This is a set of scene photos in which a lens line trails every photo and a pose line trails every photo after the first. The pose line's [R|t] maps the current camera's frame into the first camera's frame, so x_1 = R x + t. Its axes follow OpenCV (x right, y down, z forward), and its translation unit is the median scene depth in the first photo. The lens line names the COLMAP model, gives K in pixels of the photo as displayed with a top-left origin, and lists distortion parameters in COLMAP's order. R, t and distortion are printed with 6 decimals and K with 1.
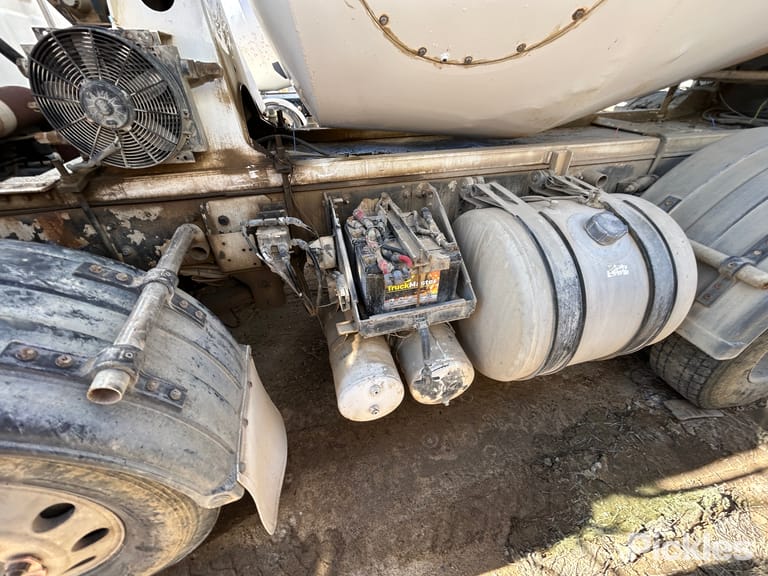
lens RADIAL K [[309.2, 0, 384.0], [0, 309.2, 288.0], [0, 0, 1]] dist [-0.002550, 0.000462]
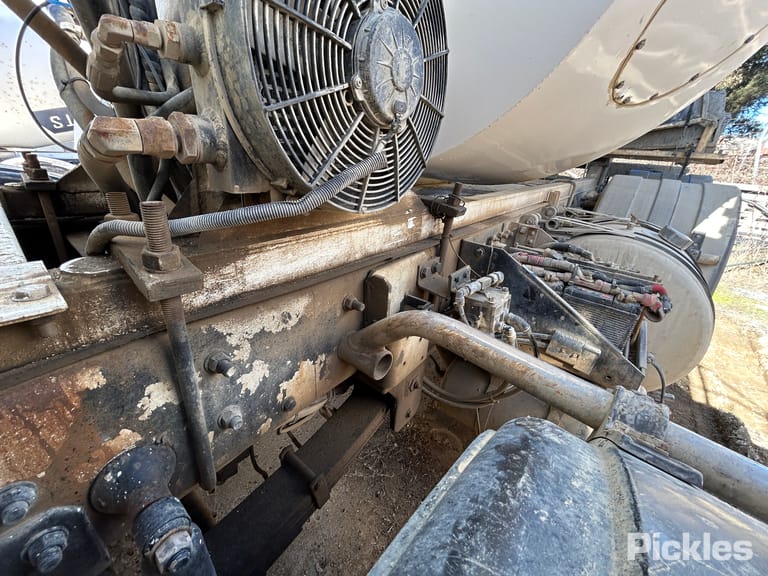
lens RADIAL K [[309.2, 0, 384.0], [0, 309.2, 288.0], [0, 0, 1]] dist [-0.002550, 0.000462]
pose [[0.815787, -0.188223, 0.546868, -0.892585], [0.288077, 0.952157, -0.102020, -0.192099], [-0.501502, 0.240767, 0.830980, 0.534429]]
